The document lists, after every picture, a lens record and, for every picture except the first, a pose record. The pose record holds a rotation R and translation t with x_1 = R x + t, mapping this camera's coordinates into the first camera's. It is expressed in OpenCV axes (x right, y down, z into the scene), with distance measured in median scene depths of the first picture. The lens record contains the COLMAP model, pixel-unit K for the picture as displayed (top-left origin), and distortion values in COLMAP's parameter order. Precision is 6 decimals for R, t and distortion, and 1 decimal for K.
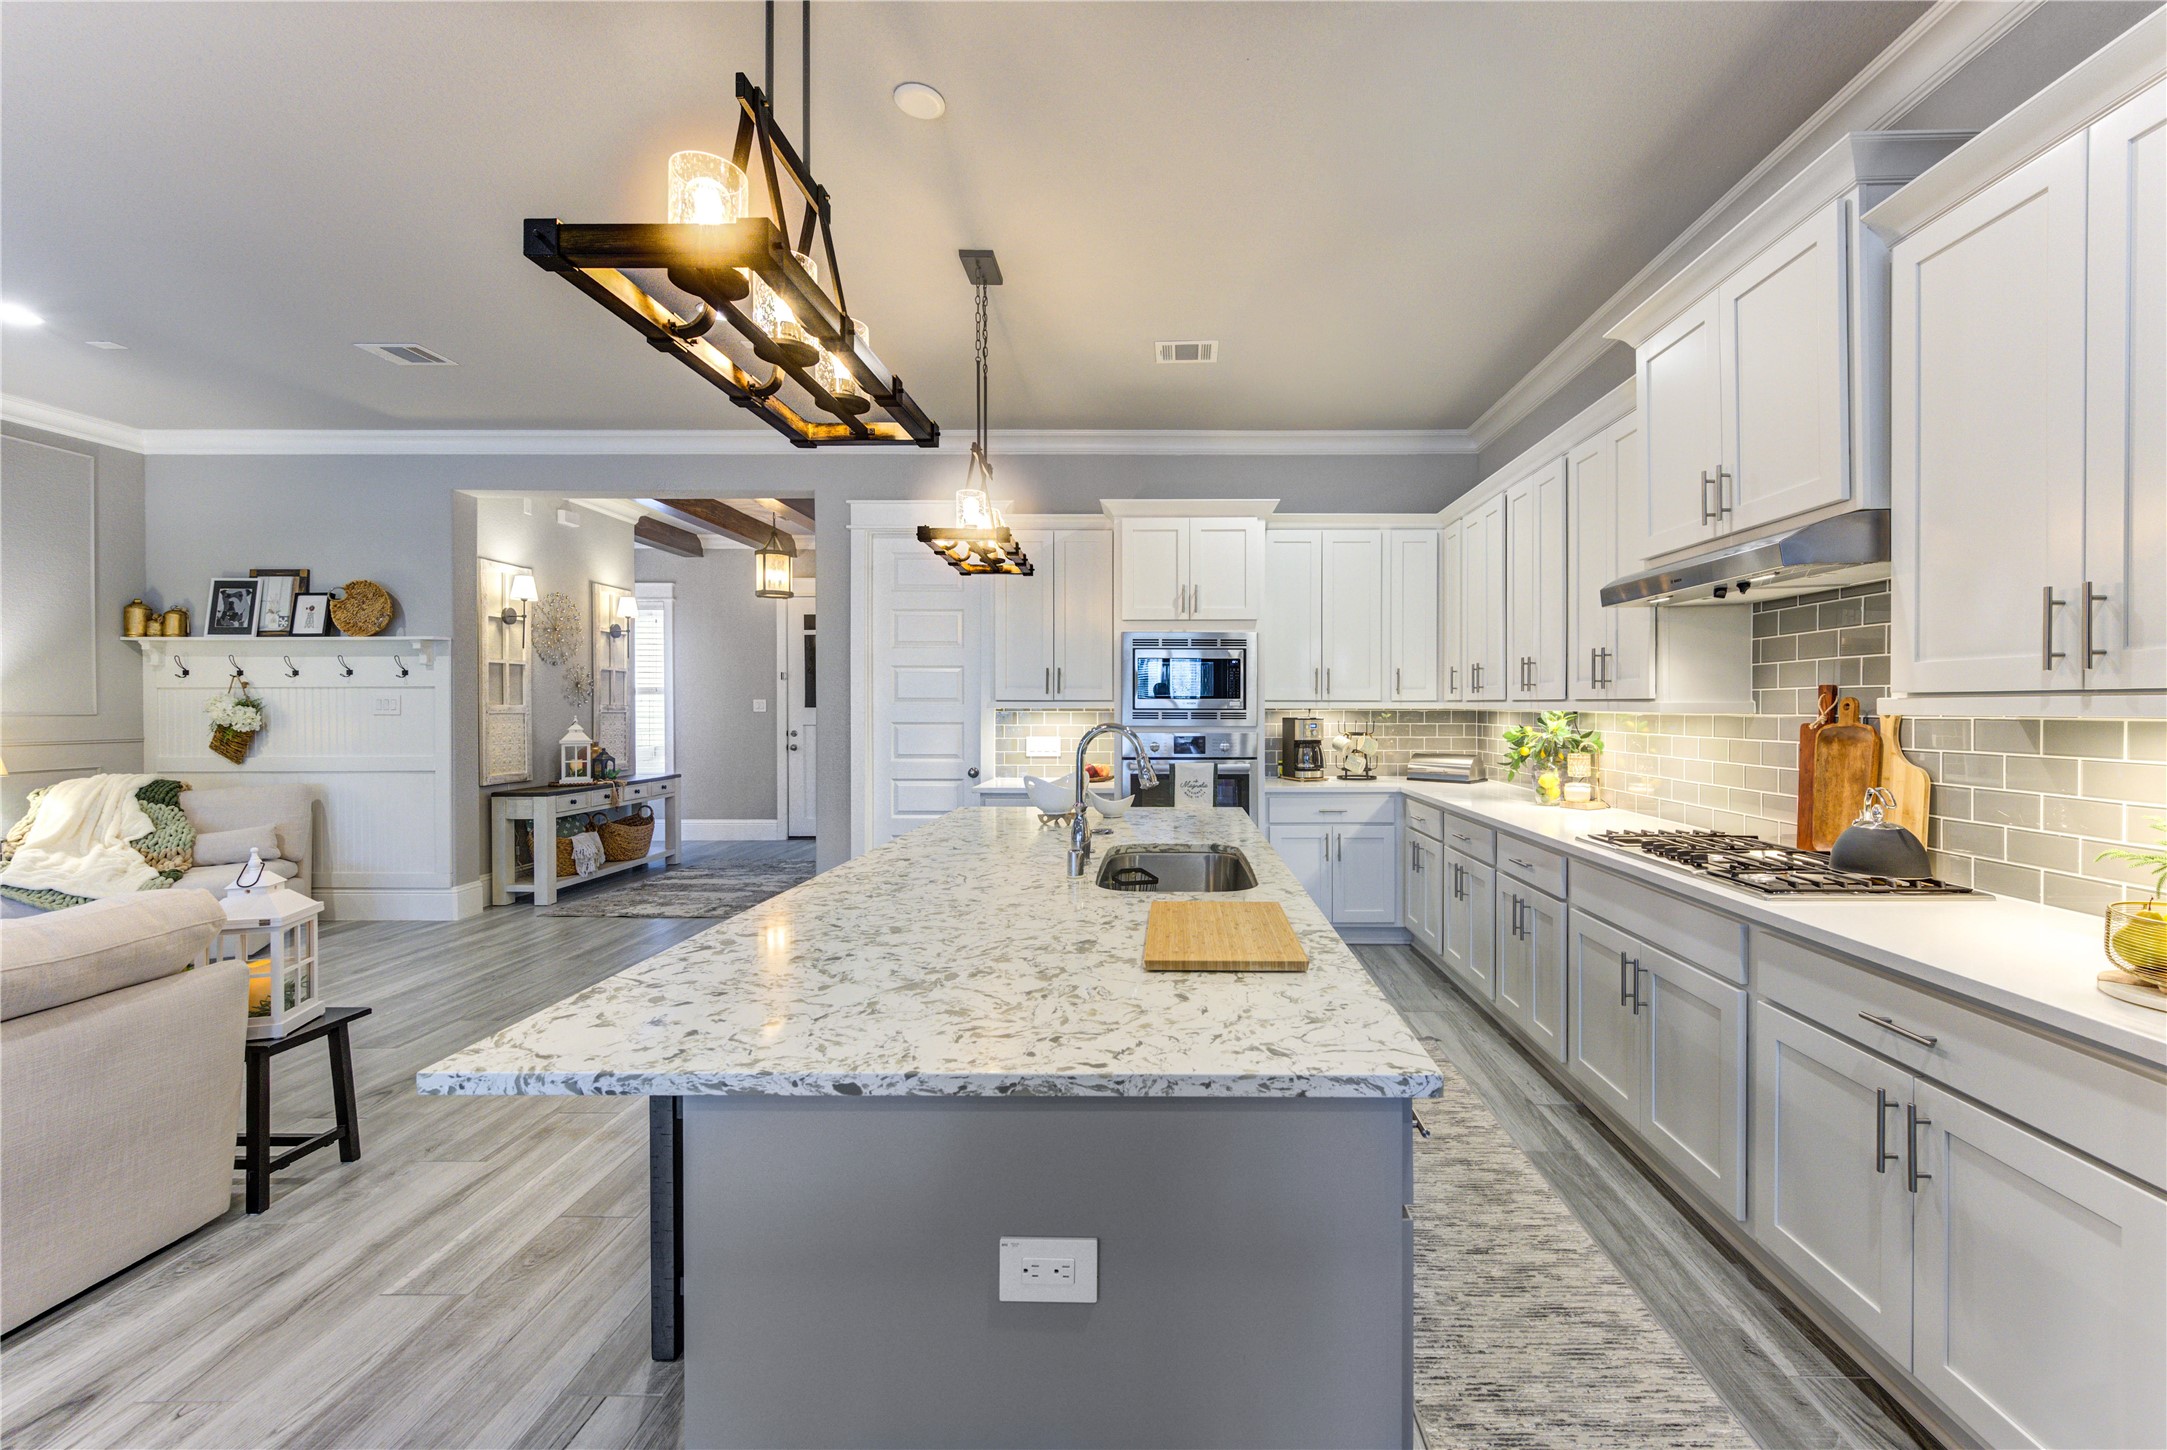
lens RADIAL K [[879.0, 0, 1158.7], [0, 879.0, 710.1], [0, 0, 1]] dist [0.000969, -0.000469]
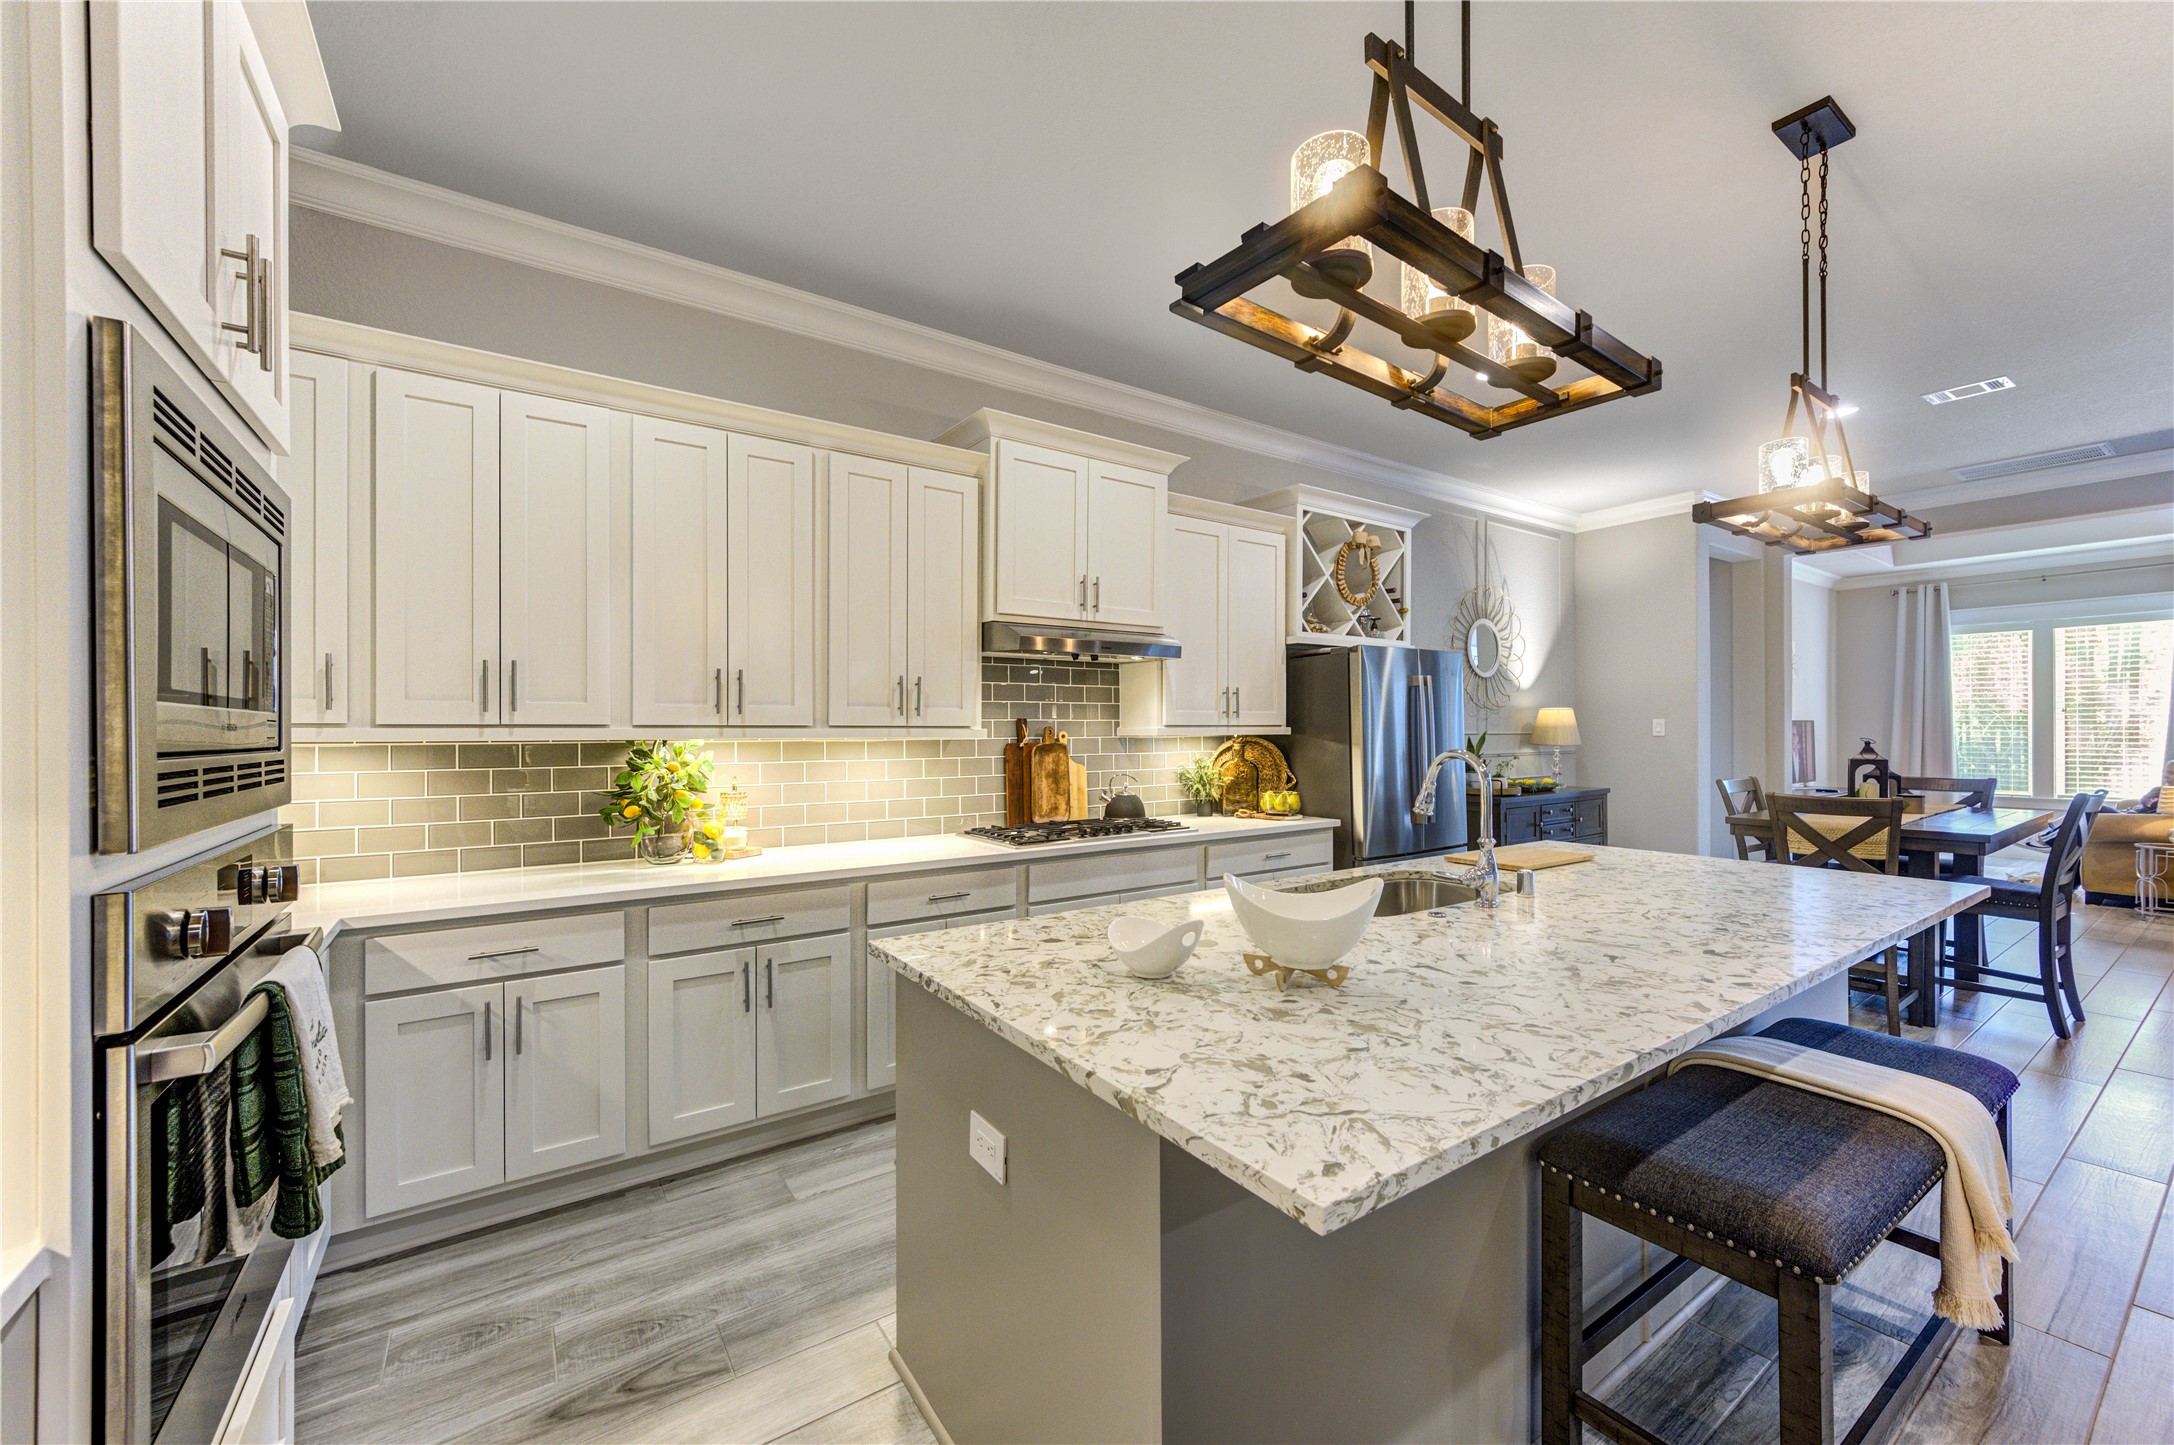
lens RADIAL K [[842.7, 0, 1093.9], [0, 842.7, 730.2], [0, 0, 1]] dist [0.001610, -0.000199]
pose [[-0.571631, 0.002096, 0.820508, -0.264103], [0.007493, 0.999968, 0.002665, -0.005292], [-0.820477, 0.007671, -0.571628, 0.845998]]
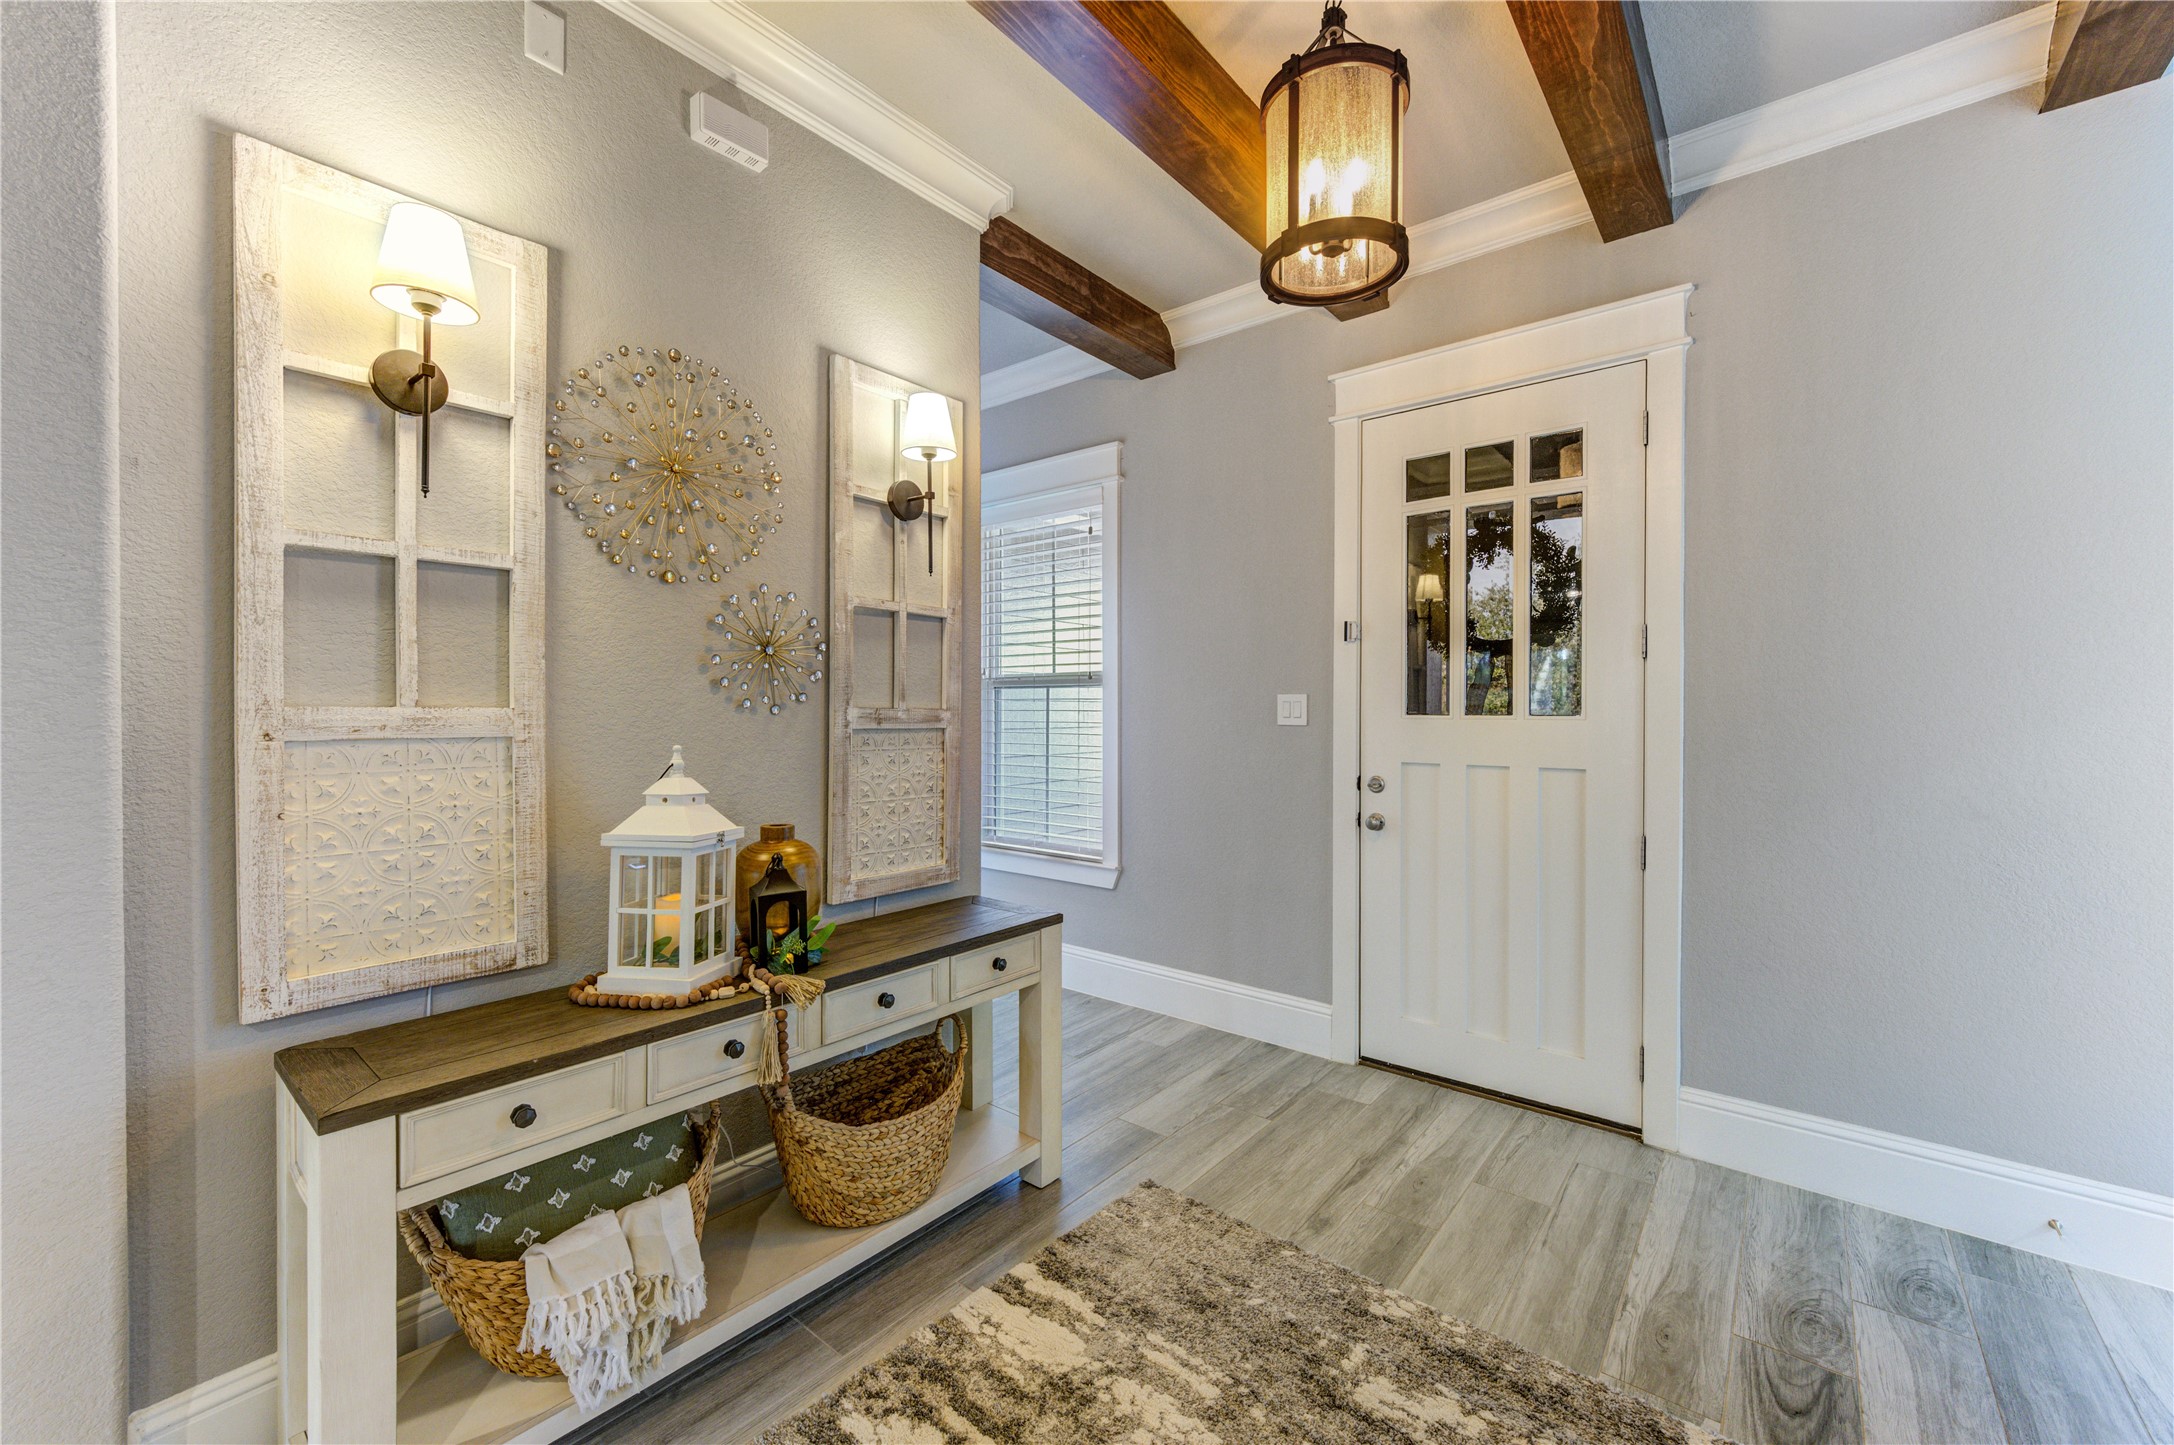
lens RADIAL K [[859.4, 0, 1090.0], [0, 859.4, 716.5], [0, 0, 1]] dist [0.000739, 0.000055]
pose [[0.778134, 0.007105, -0.628058, -0.453948], [-0.004453, 0.999973, 0.005795, -0.006441], [0.628083, -0.001712, 0.778145, 1.035653]]
